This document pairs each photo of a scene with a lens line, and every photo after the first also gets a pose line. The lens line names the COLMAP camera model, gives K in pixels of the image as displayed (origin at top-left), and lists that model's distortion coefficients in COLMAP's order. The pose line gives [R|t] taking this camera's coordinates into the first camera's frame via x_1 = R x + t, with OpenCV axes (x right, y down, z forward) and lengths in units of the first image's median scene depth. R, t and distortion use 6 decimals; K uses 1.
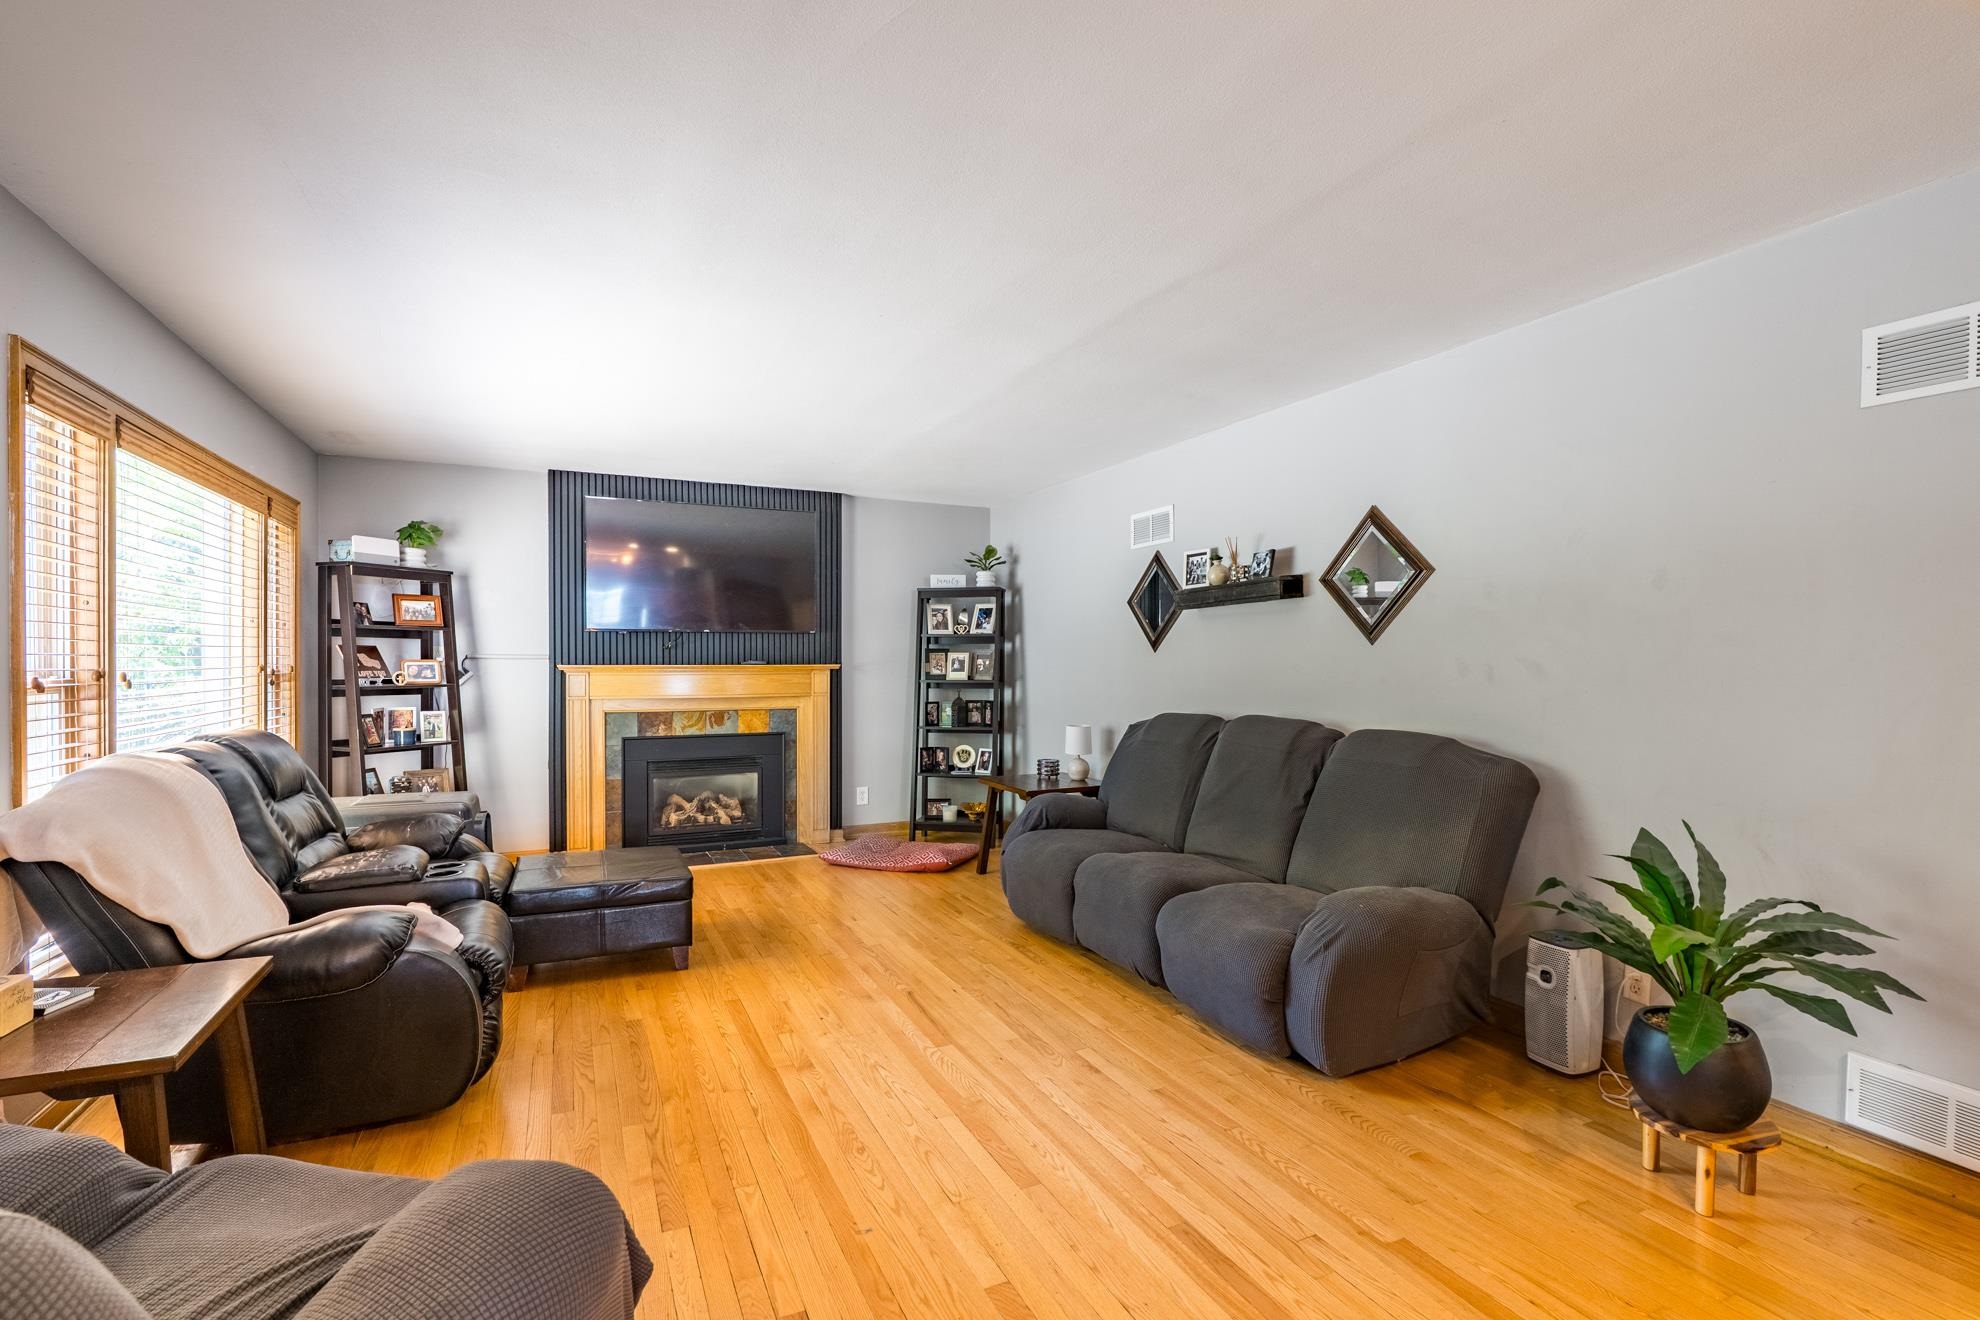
lens RADIAL K [[895.8, 0, 990.6], [0, 895.8, 664.1], [0, 0, 1]] dist [-0.006469, 0.003304]
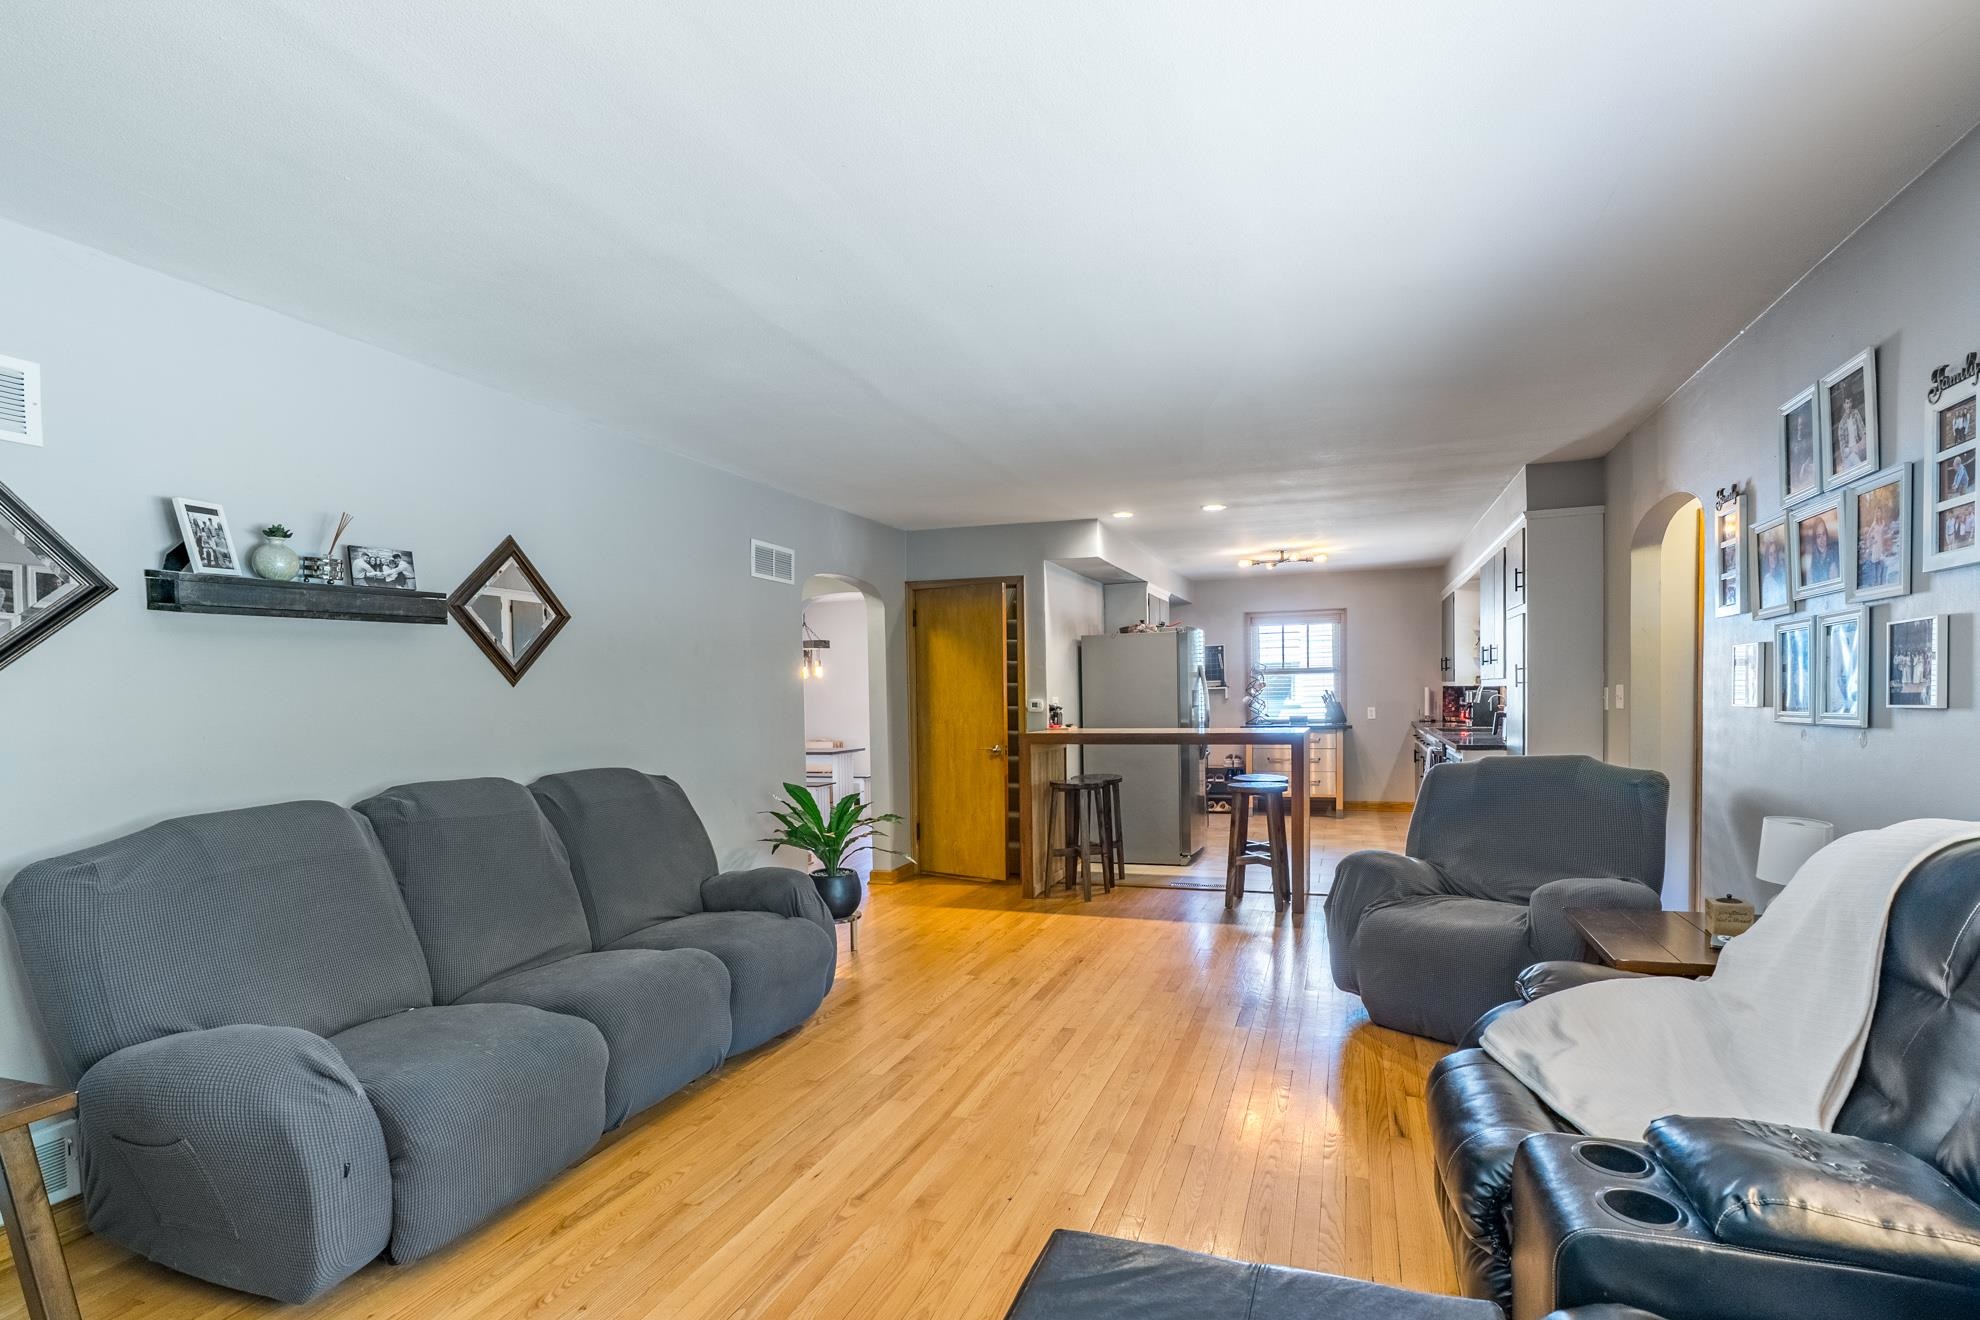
lens RADIAL K [[895.8, 0, 1019.1], [0, 895.8, 749.5], [0, 0, 1]] dist [-0.006469, 0.003304]
pose [[-0.696516, -0.029080, 0.716952, -0.441587], [0.027206, 0.997390, 0.066886, -0.003680], [-0.717026, 0.066093, -0.693906, 0.937284]]
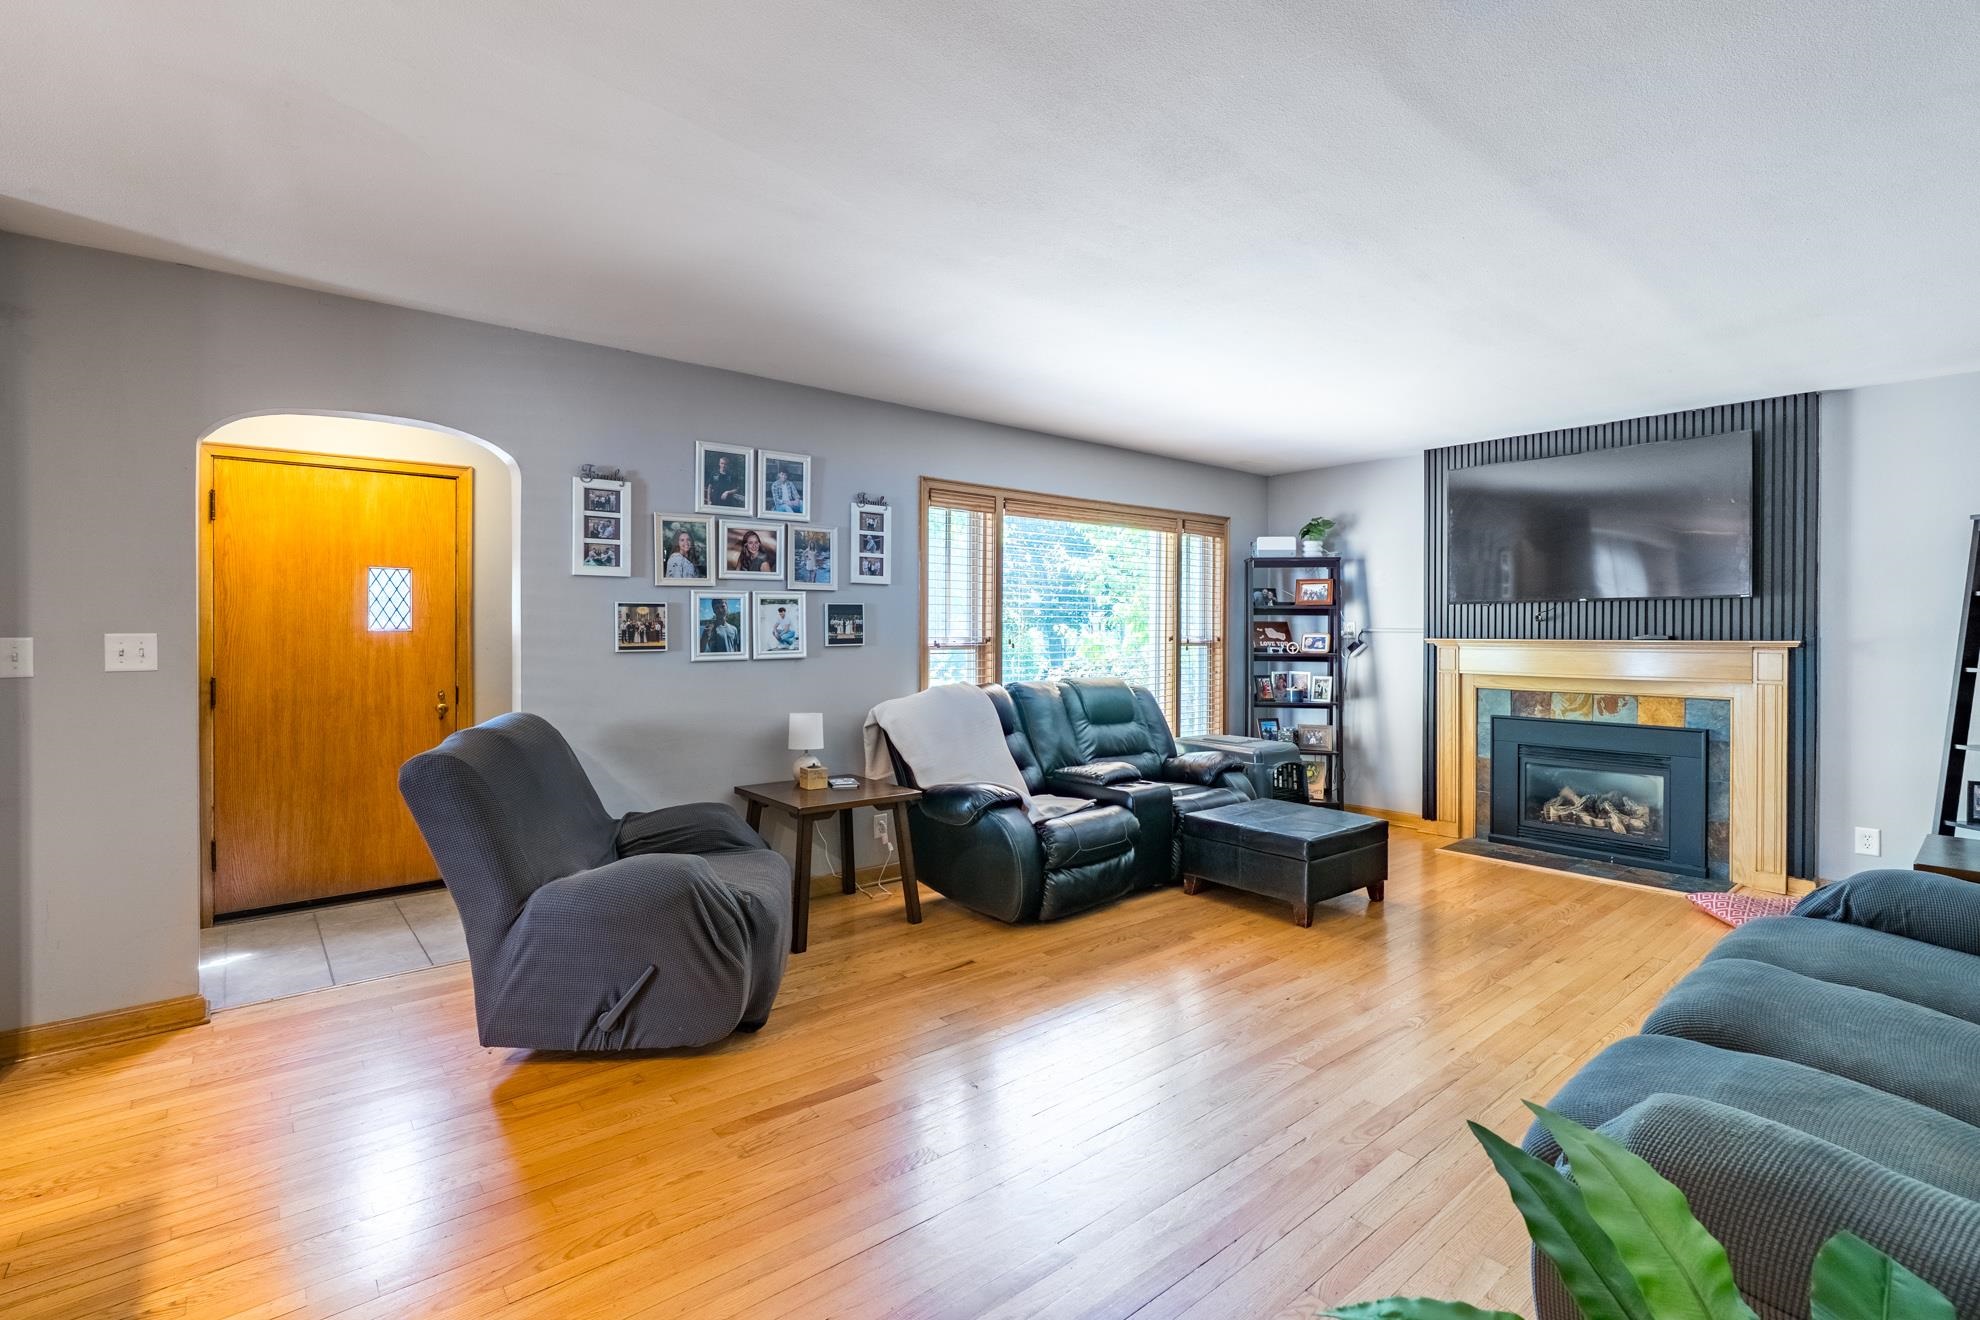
lens RADIAL K [[895.8, 0, 997.1], [0, 895.8, 638.9], [0, 0, 1]] dist [-0.006469, 0.003304]
pose [[0.259011, 0.005149, -0.965861, 0.417476], [-0.007479, 0.999967, 0.003326, 0.001993], [0.965845, 0.006362, 0.259041, 0.275709]]
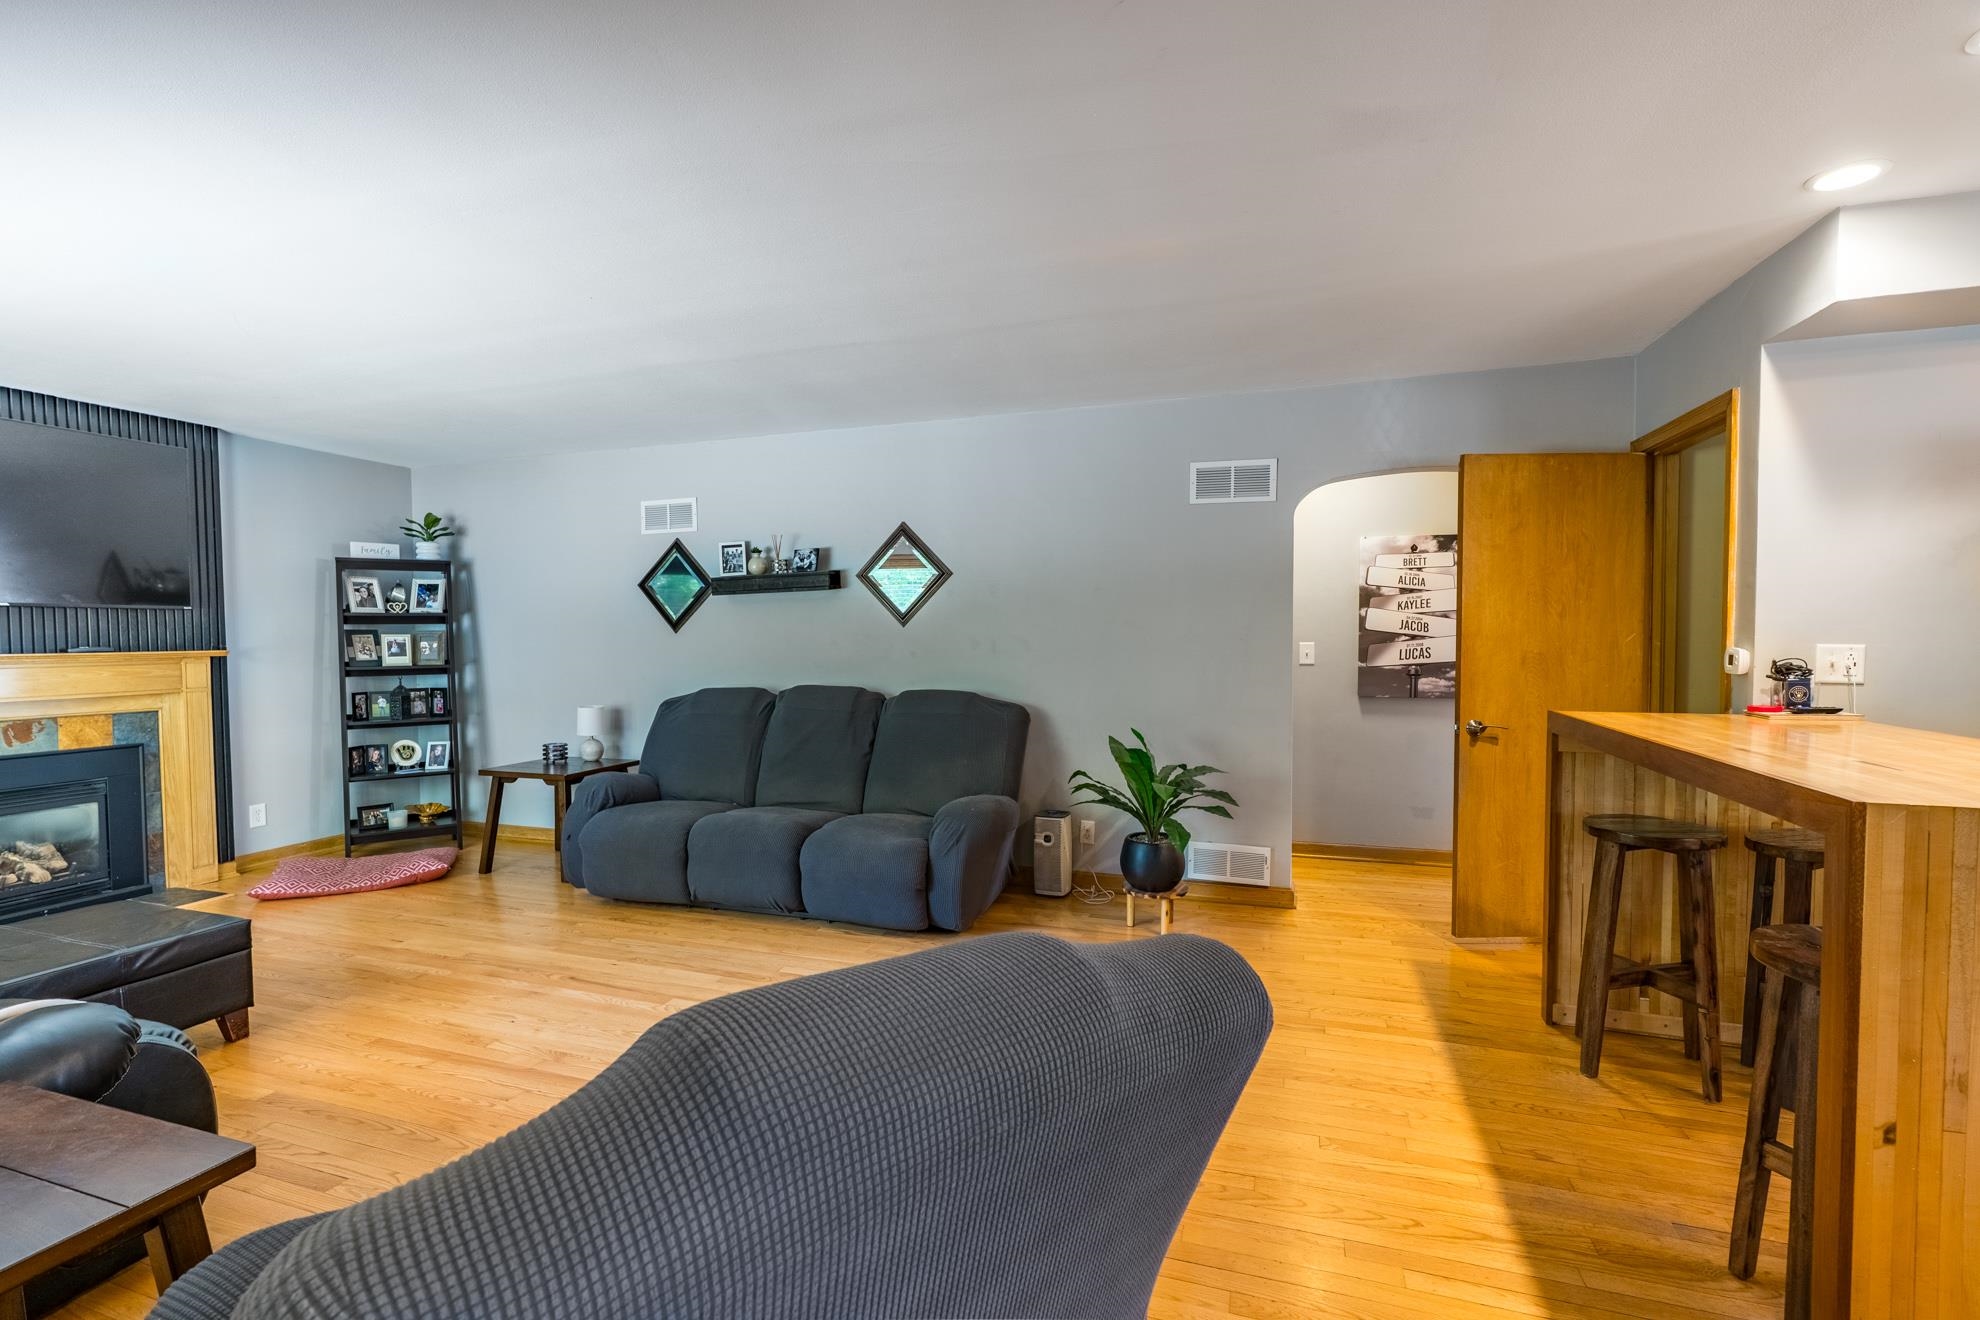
lens RADIAL K [[895.8, 0, 979.7], [0, 895.8, 666.5], [0, 0, 1]] dist [-0.006469, 0.003304]
pose [[0.702374, -0.031122, 0.711128, -0.324069], [0.011377, 0.999407, 0.032501, -0.003946], [-0.711718, -0.014738, 0.702311, -0.010342]]
